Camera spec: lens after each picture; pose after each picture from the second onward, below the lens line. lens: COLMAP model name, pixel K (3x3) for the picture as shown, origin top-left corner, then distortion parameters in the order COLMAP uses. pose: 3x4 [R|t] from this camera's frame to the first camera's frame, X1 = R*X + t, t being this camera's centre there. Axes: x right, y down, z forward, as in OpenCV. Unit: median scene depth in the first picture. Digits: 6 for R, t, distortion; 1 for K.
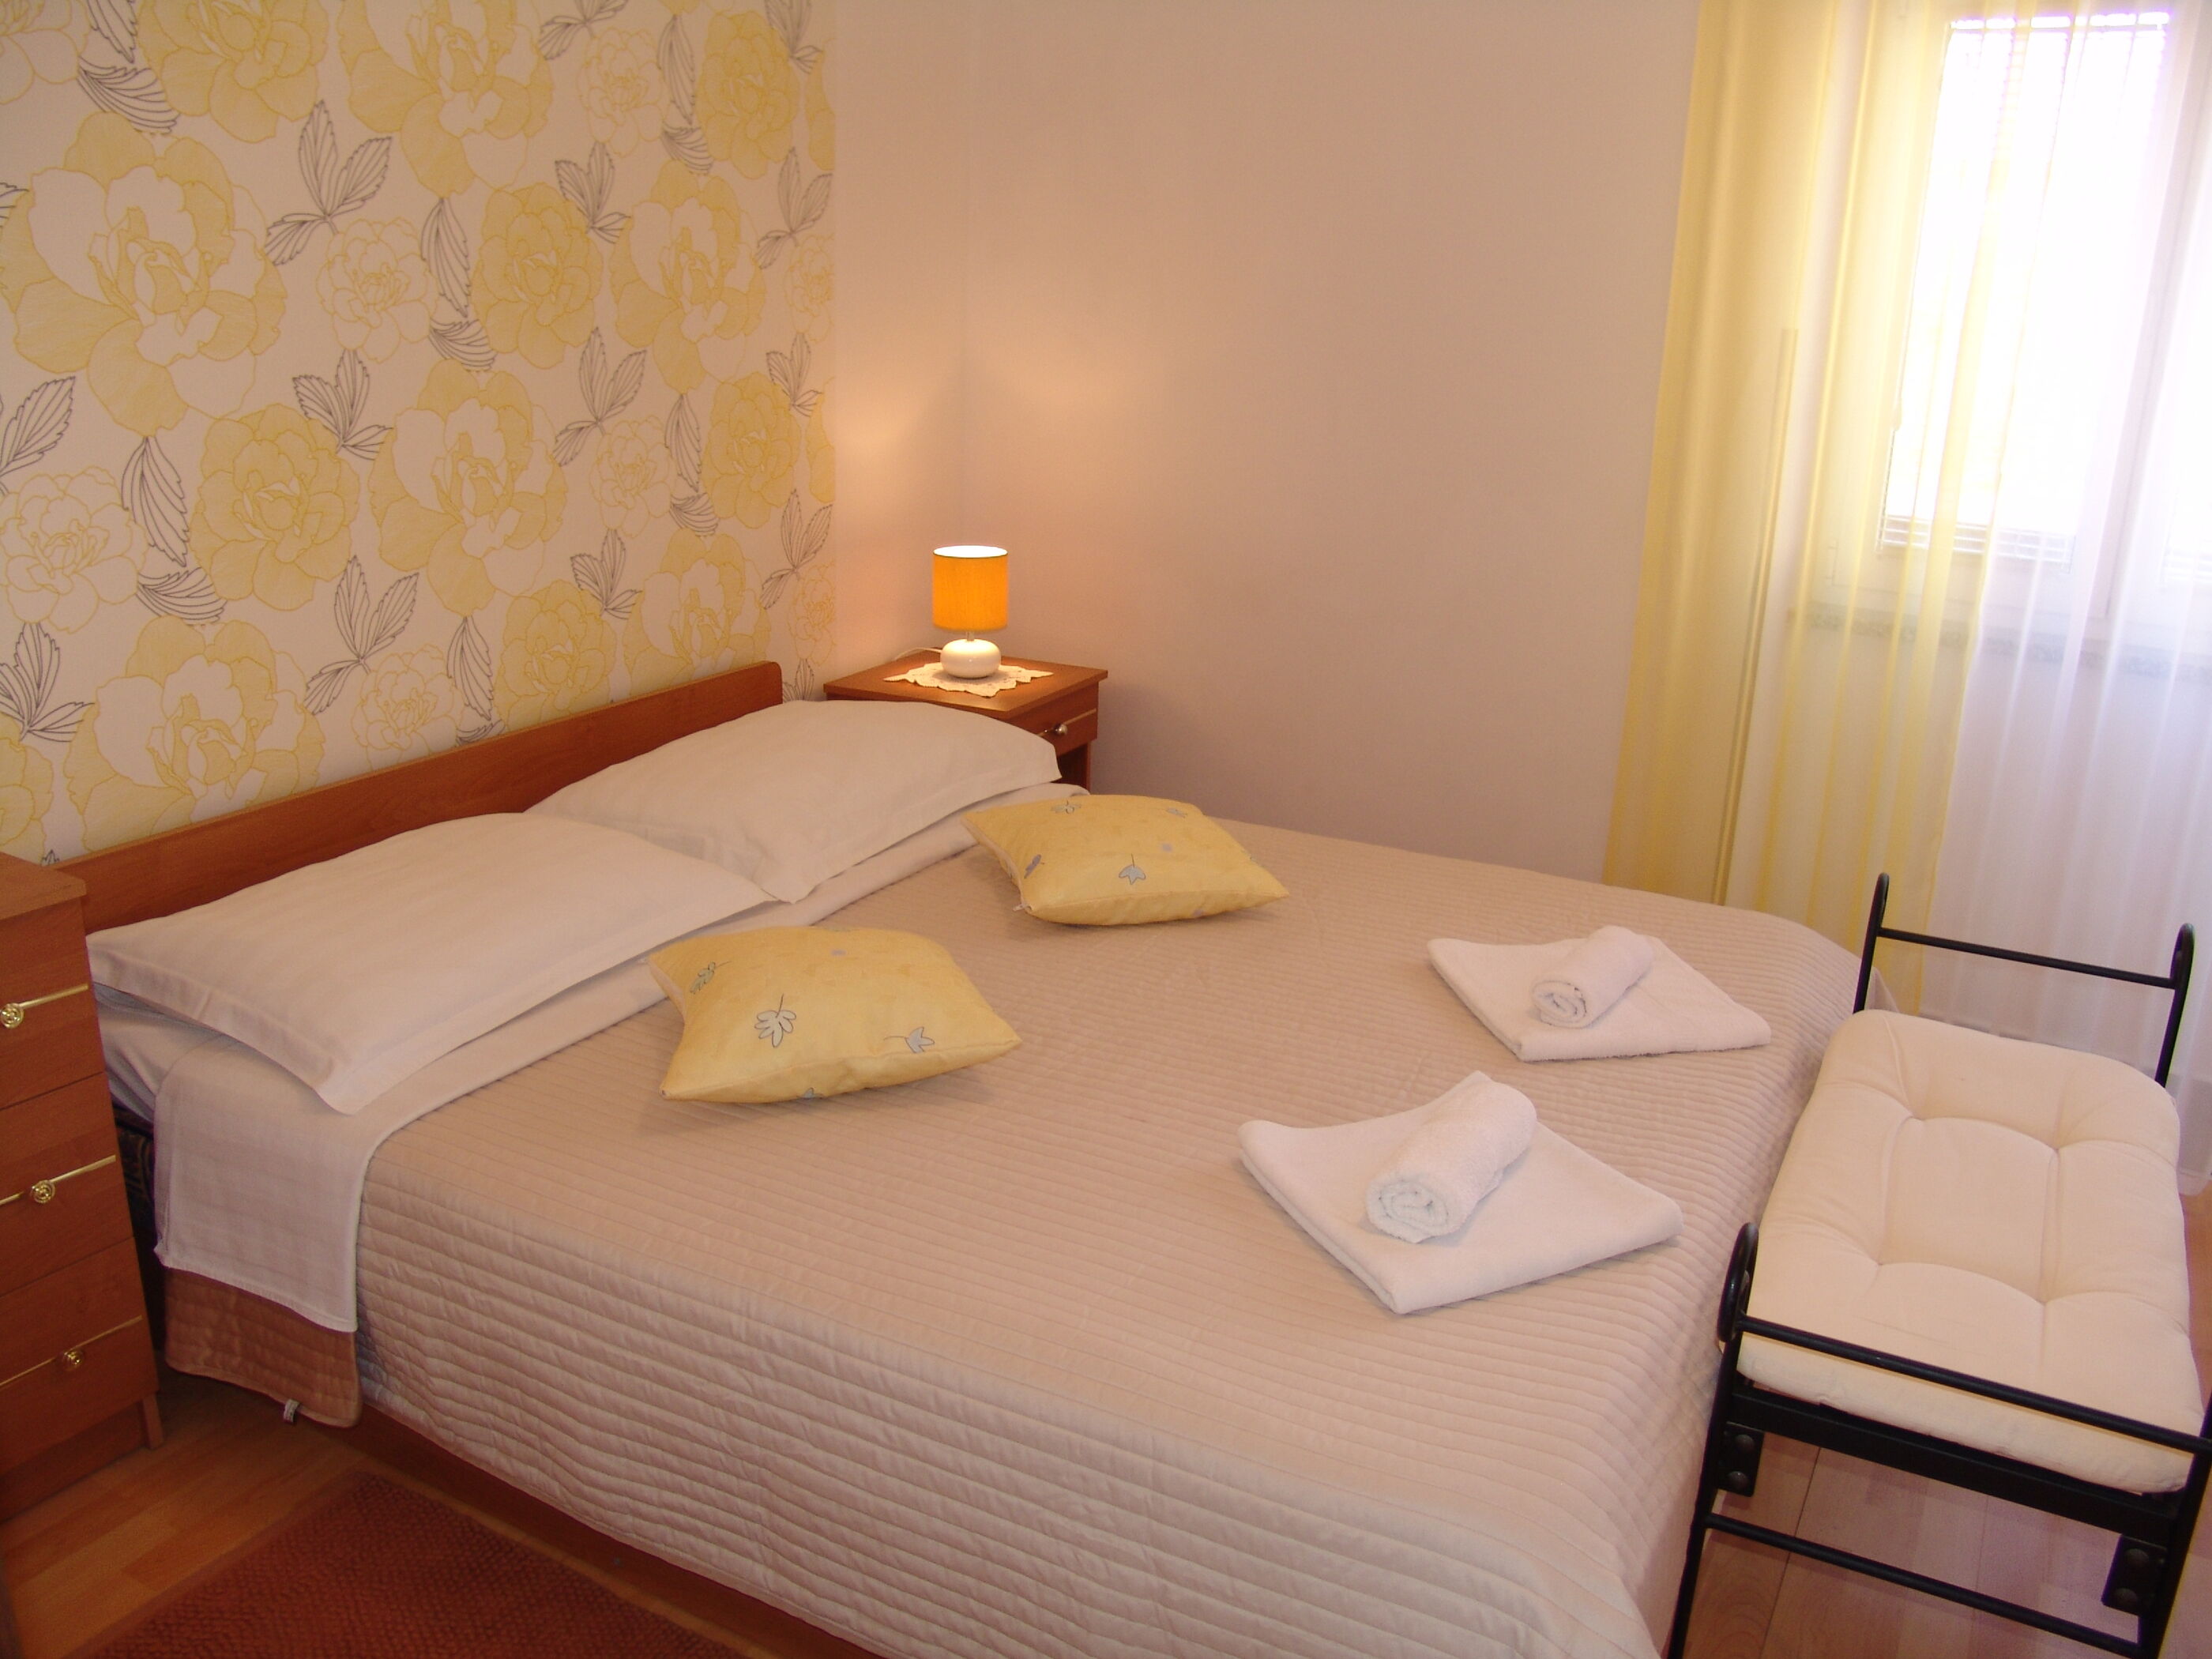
lens RADIAL K [[1840.3, 0, 1097.7], [0, 1840.3, 842.4], [0, 0, 1]] dist [-0.163683, 0.135143]
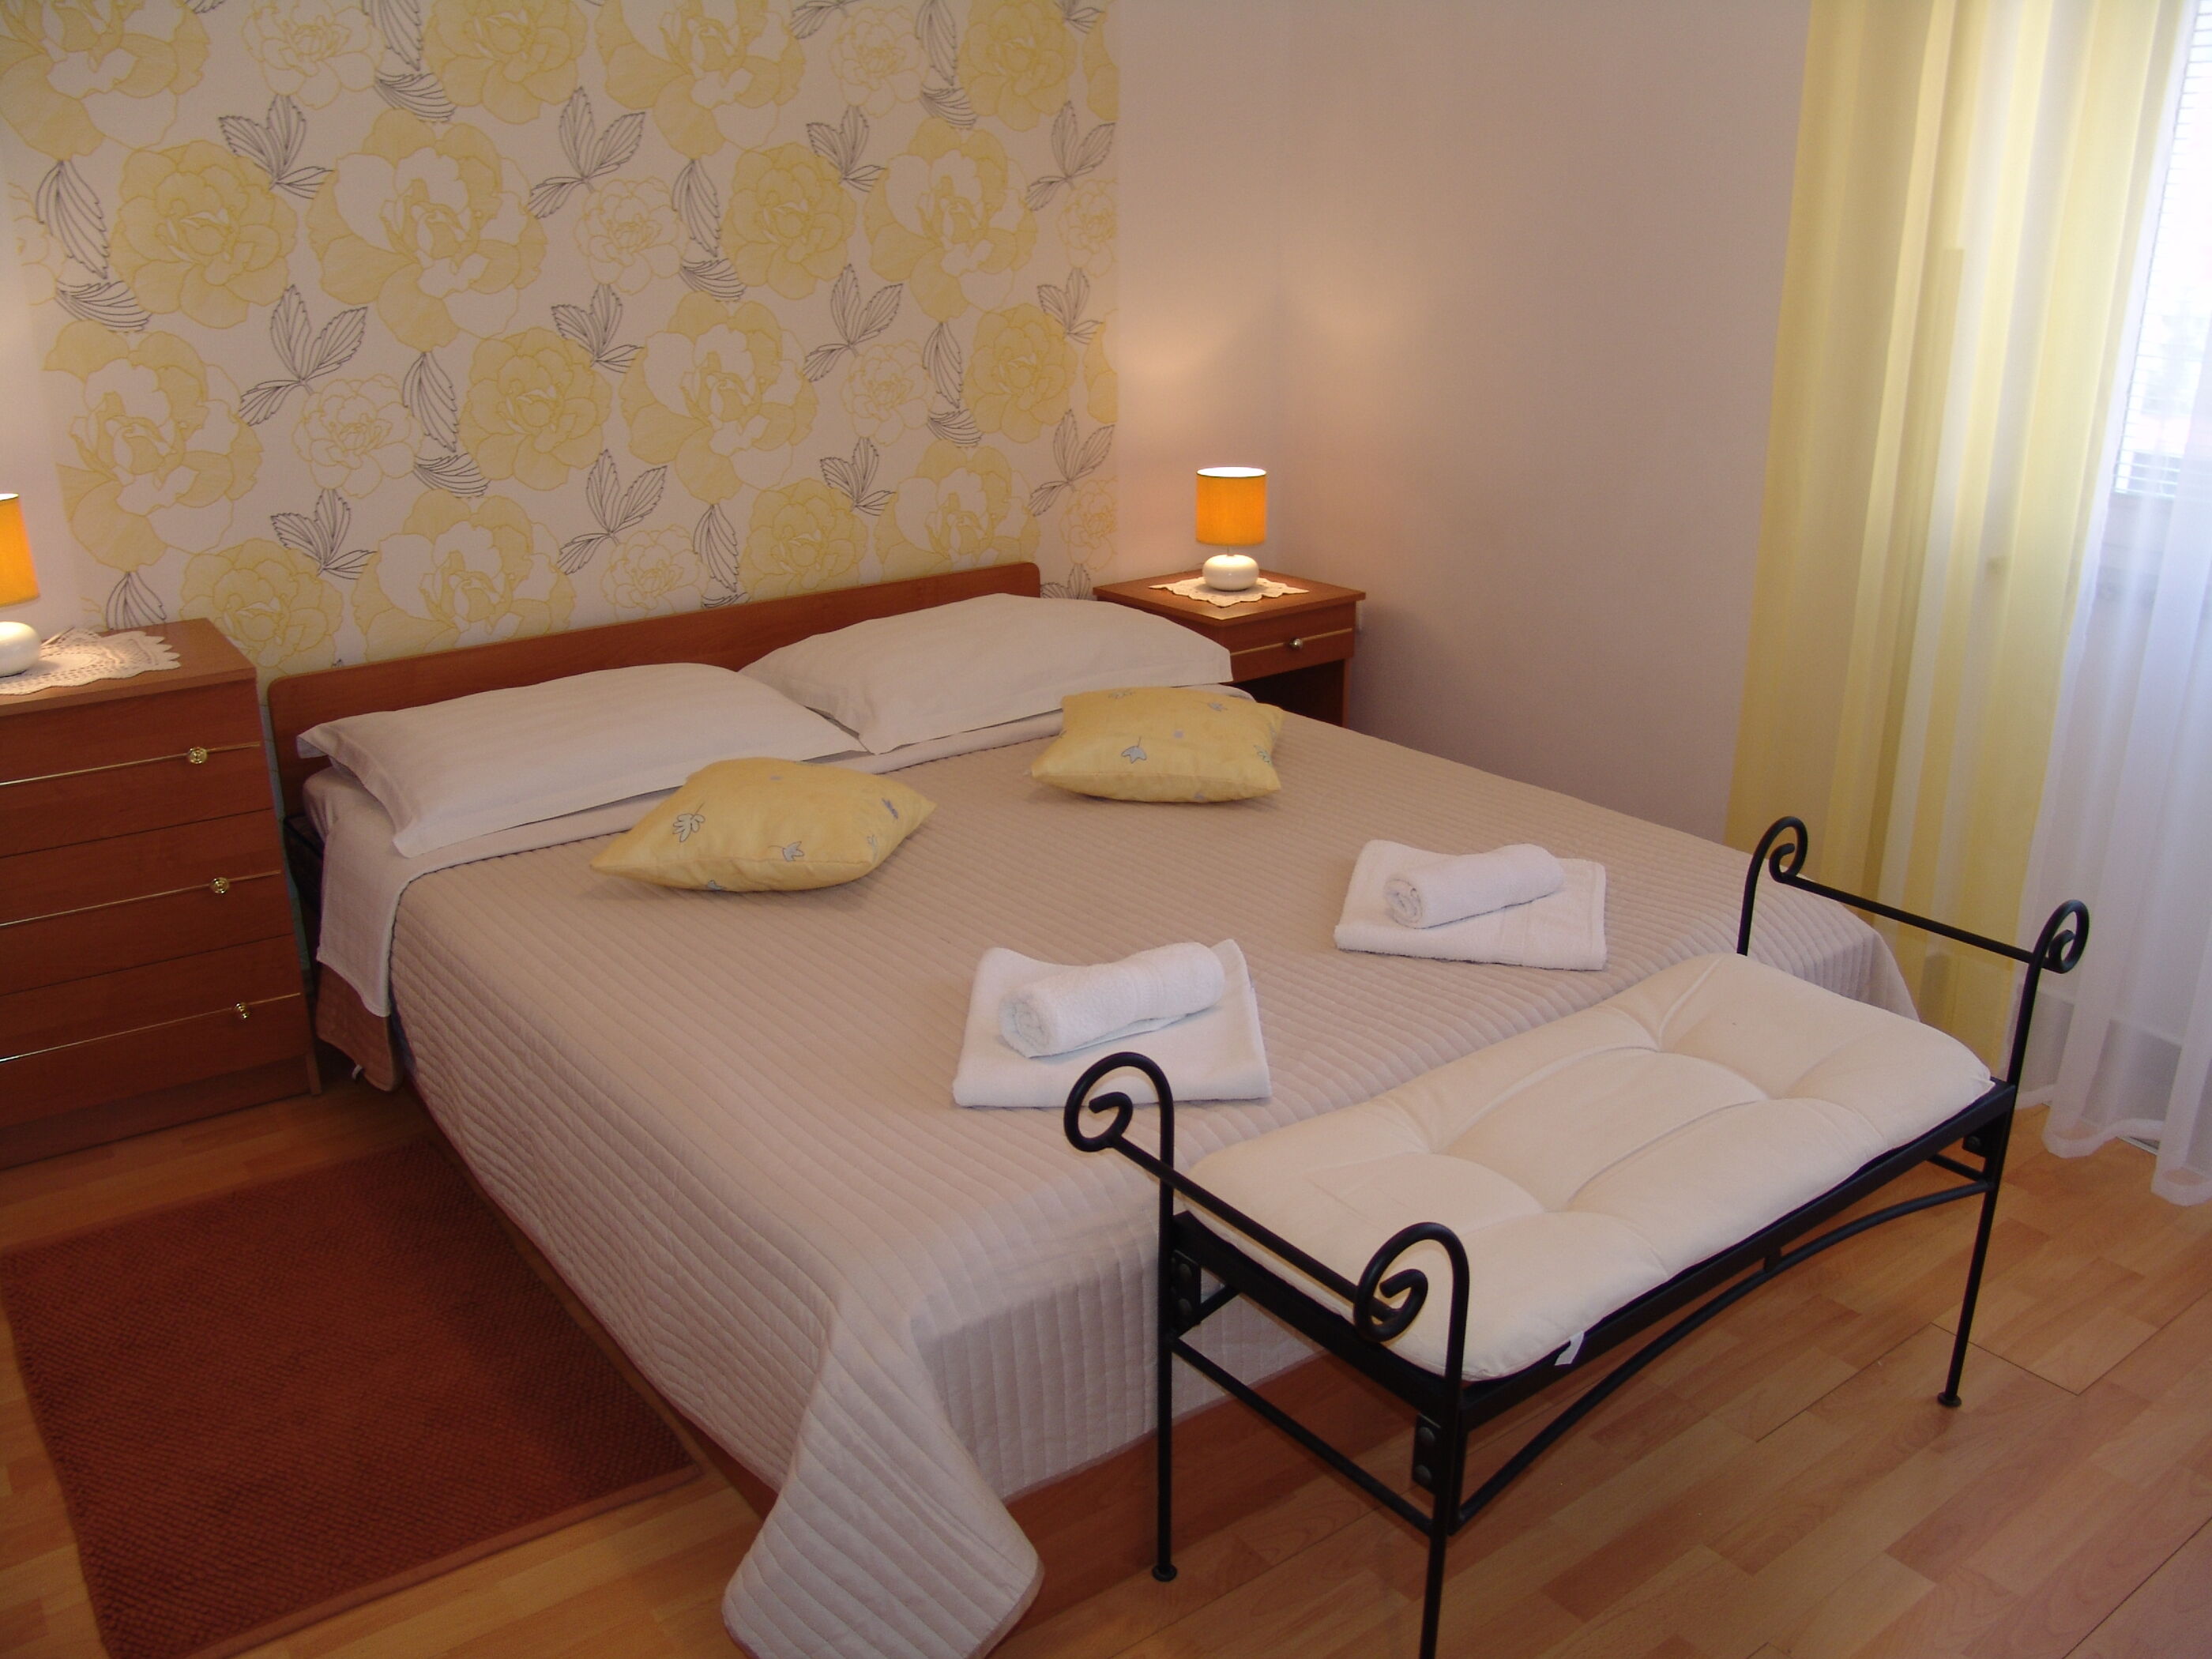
lens RADIAL K [[1840.3, 0, 1090.0], [0, 1840.3, 840.5], [0, 0, 1]] dist [-0.163683, 0.135143]
pose [[0.908434, 0.108264, -0.403766, 0.406684], [-0.097729, 0.994118, 0.046679, 0.018277], [0.406445, -0.002945, 0.913671, -0.015554]]
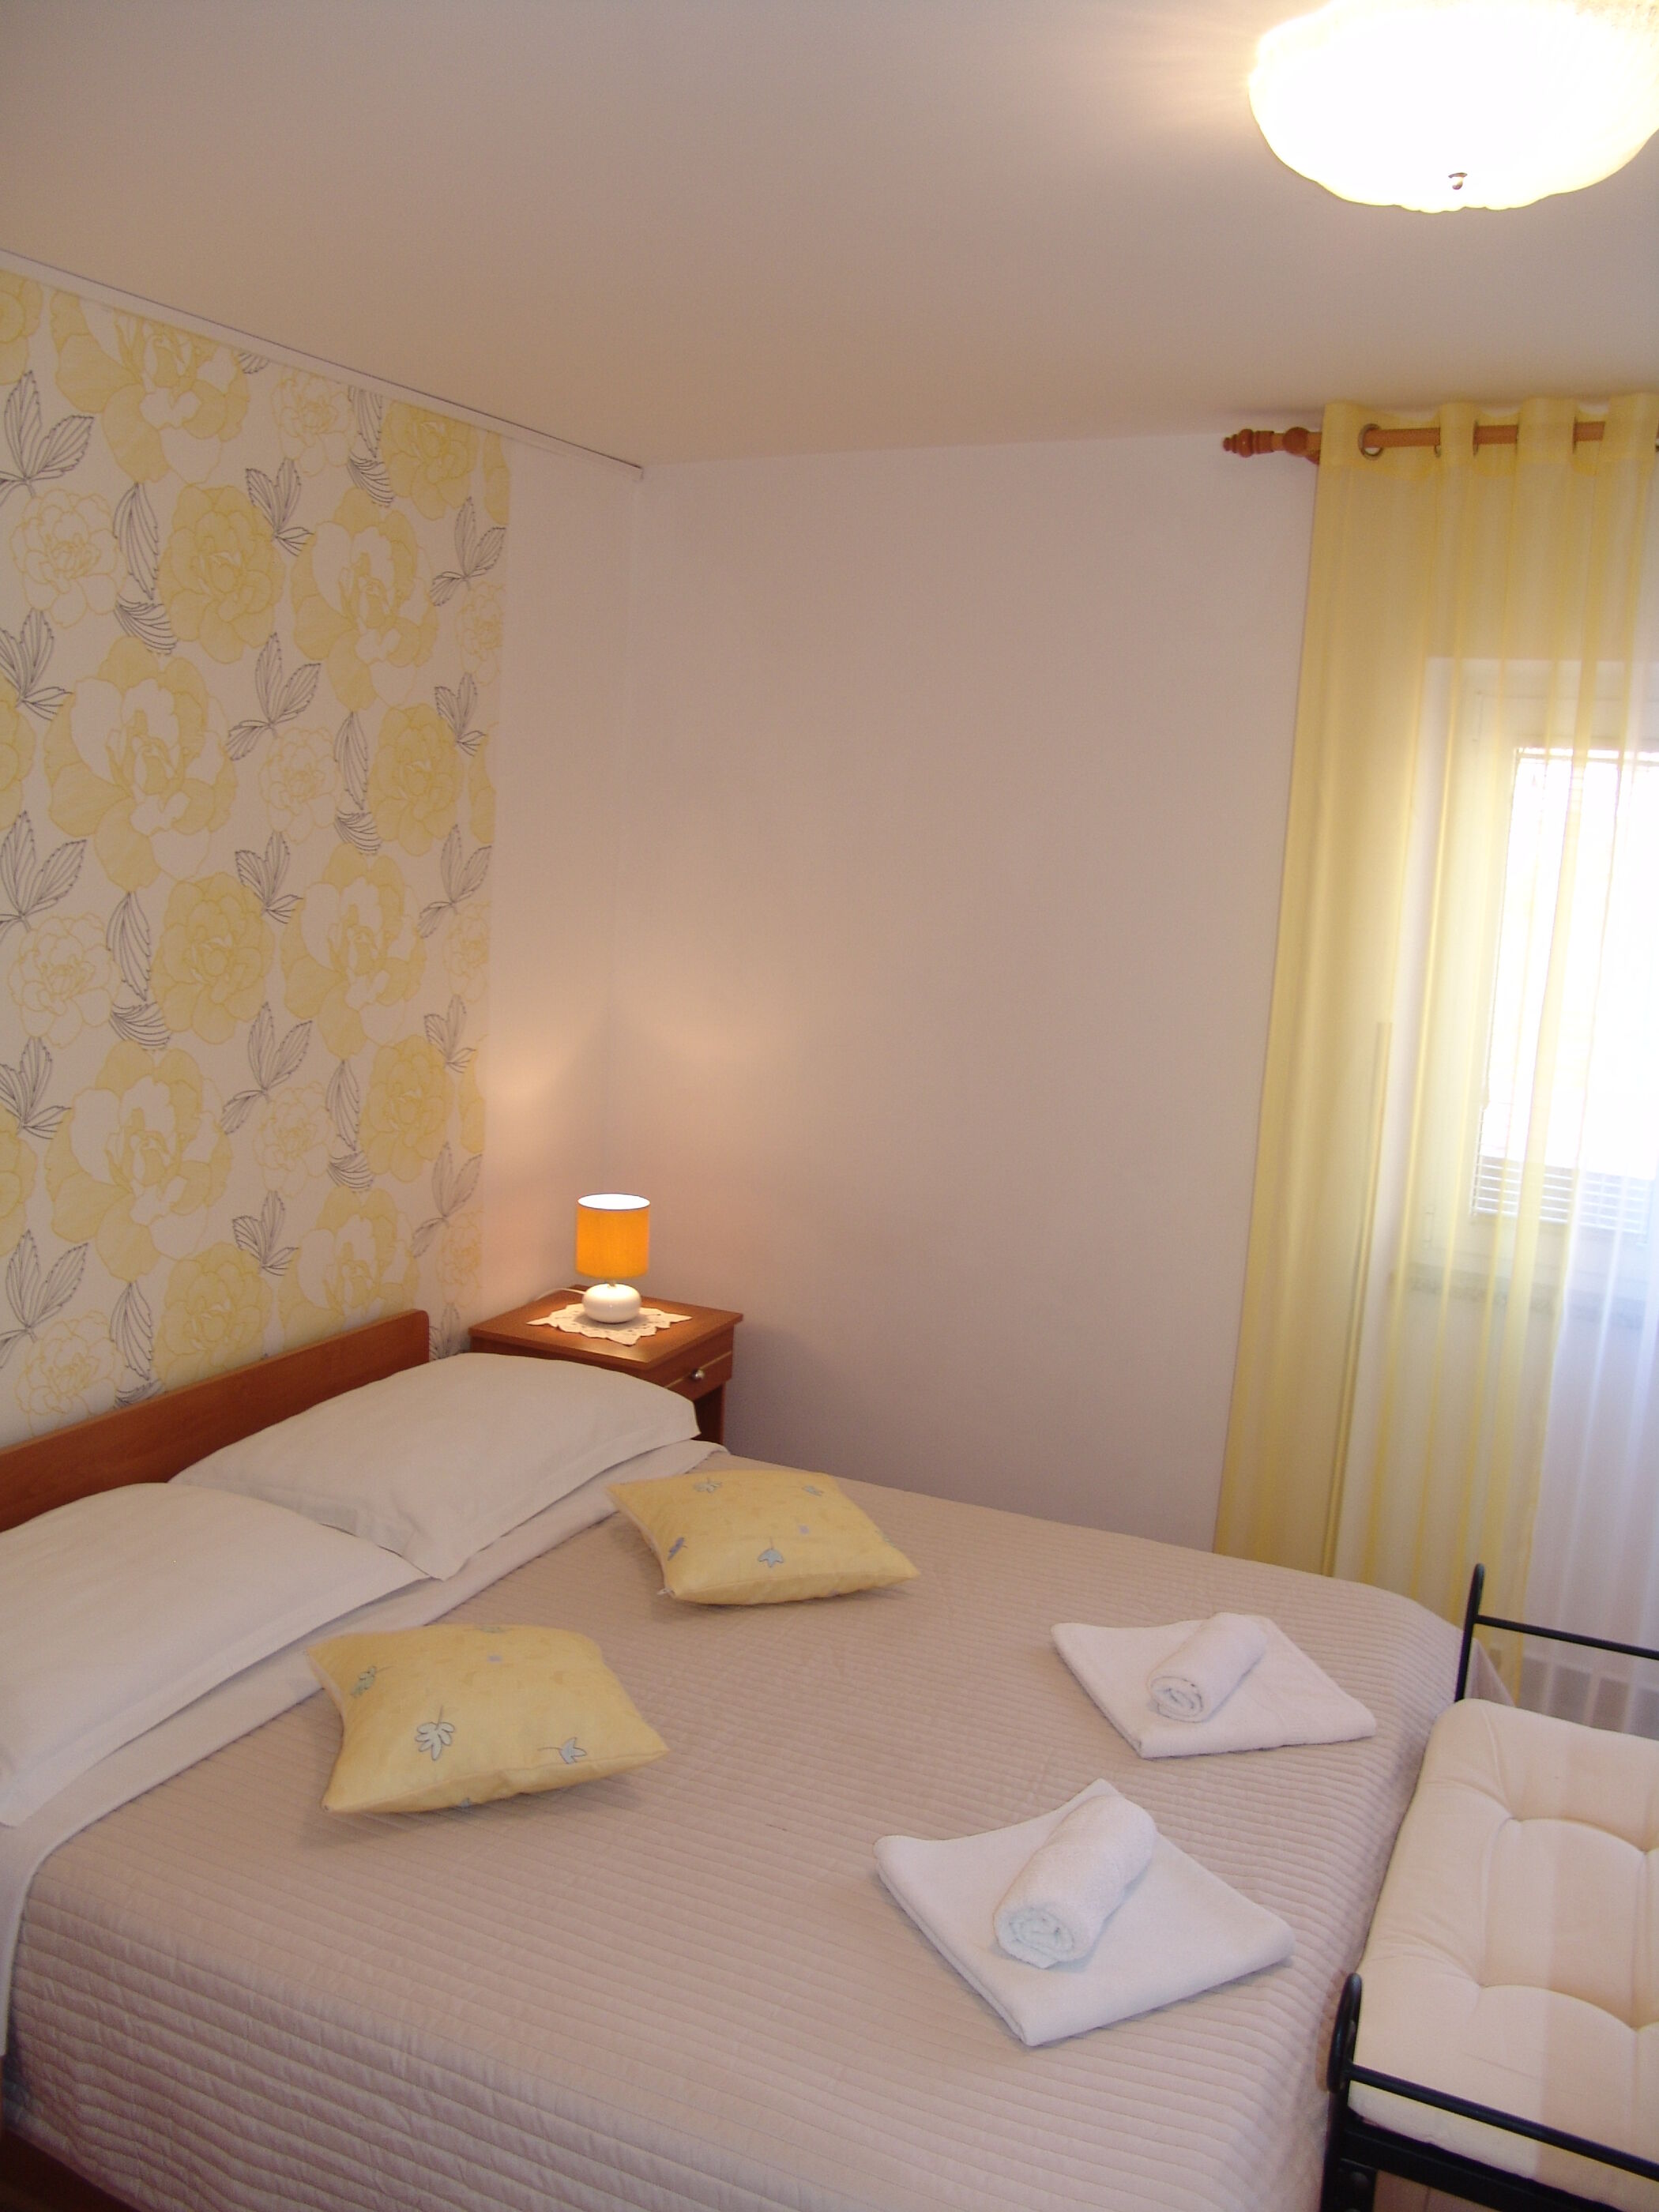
lens RADIAL K [[1840.3, 0, 821.1], [0, 1840.3, 1085.6], [0, 0, 1]] dist [-0.163683, 0.135143]
pose [[0.998415, 0.015665, 0.054059, -0.011964], [-0.006781, 0.986972, -0.160751, -0.074651], [-0.055872, 0.160129, 0.985513, -0.060416]]
